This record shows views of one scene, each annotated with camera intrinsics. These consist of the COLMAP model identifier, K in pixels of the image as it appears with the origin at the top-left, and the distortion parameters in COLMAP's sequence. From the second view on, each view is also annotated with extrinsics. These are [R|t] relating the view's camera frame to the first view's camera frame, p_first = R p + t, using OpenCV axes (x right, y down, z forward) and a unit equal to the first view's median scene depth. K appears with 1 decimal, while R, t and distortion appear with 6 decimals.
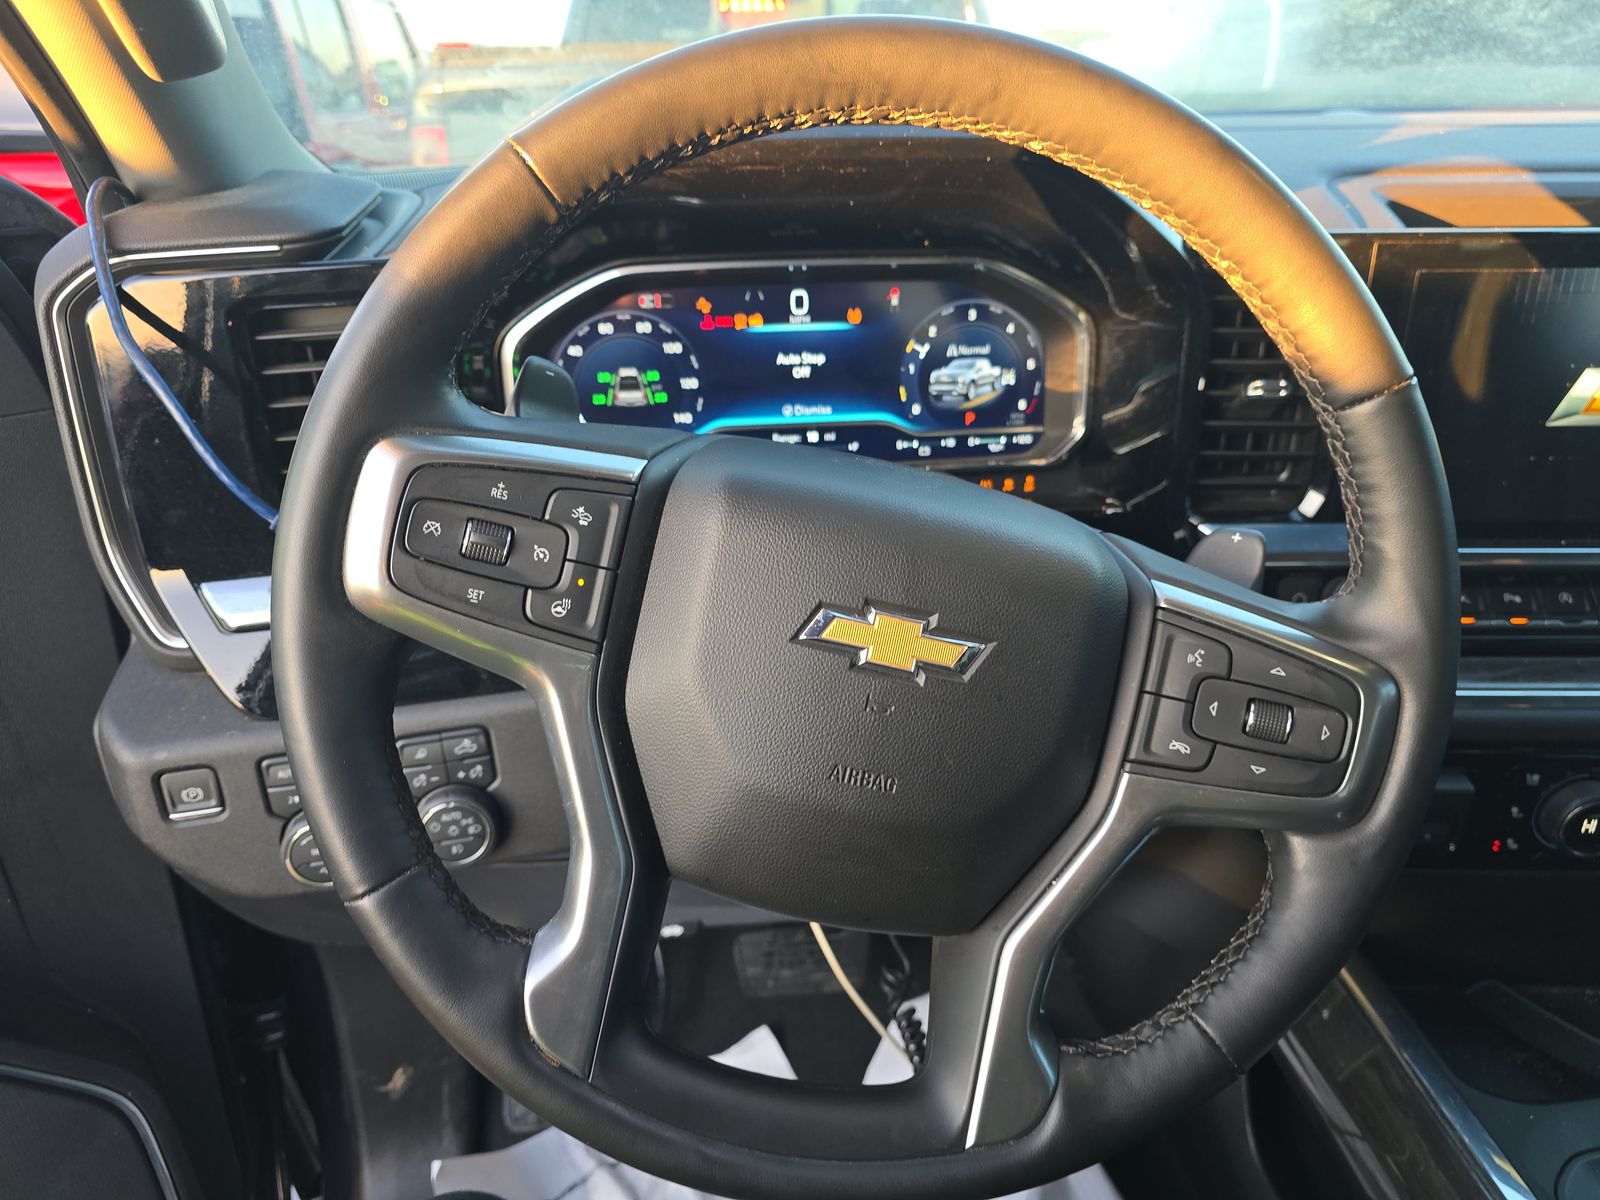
lens RADIAL K [[1060.3, 0, 794.3], [0, 1060.3, 591.4], [0, 0, 1]] dist [0.002311, -0.016718]
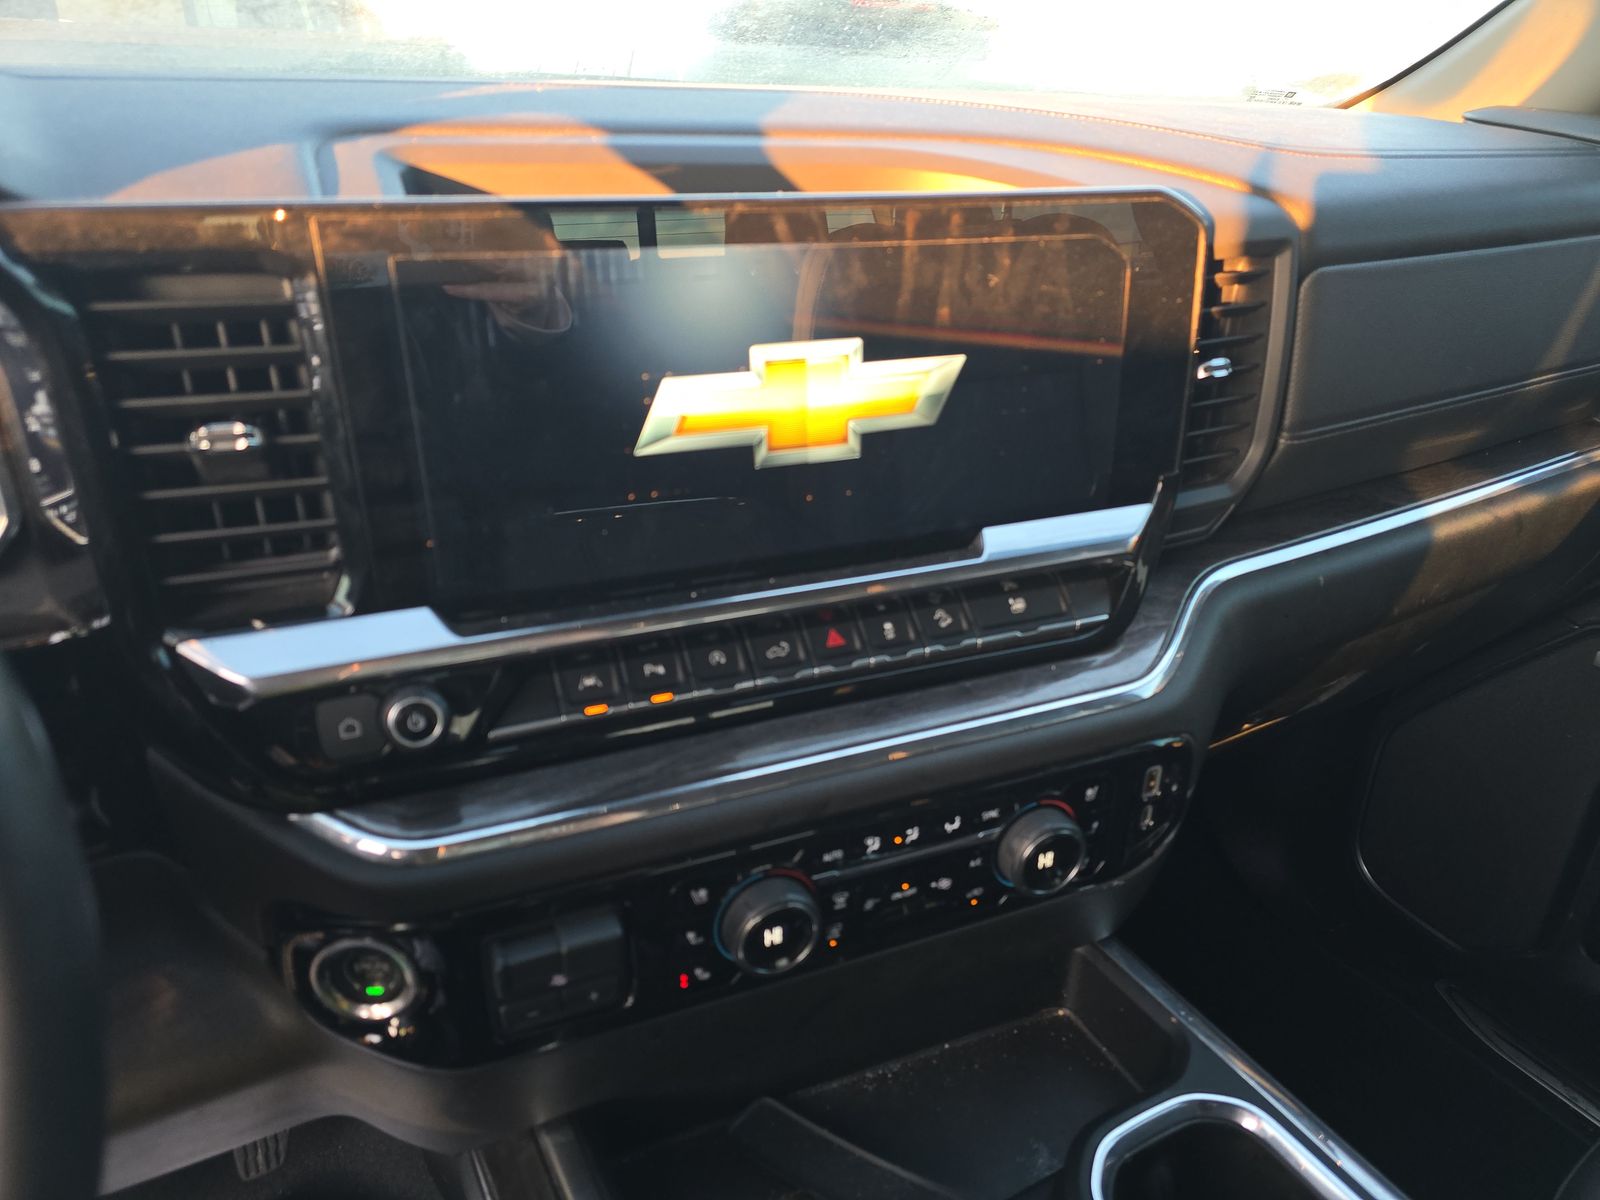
lens RADIAL K [[1060.3, 0, 803.1], [0, 1060.3, 602.7], [0, 0, 1]] dist [0.002311, -0.016718]
pose [[0.903135, -0.147185, 0.403341, 0.469716], [0.148793, 0.988485, 0.027546, -0.049186], [-0.402751, 0.035136, 0.914635, 0.227979]]
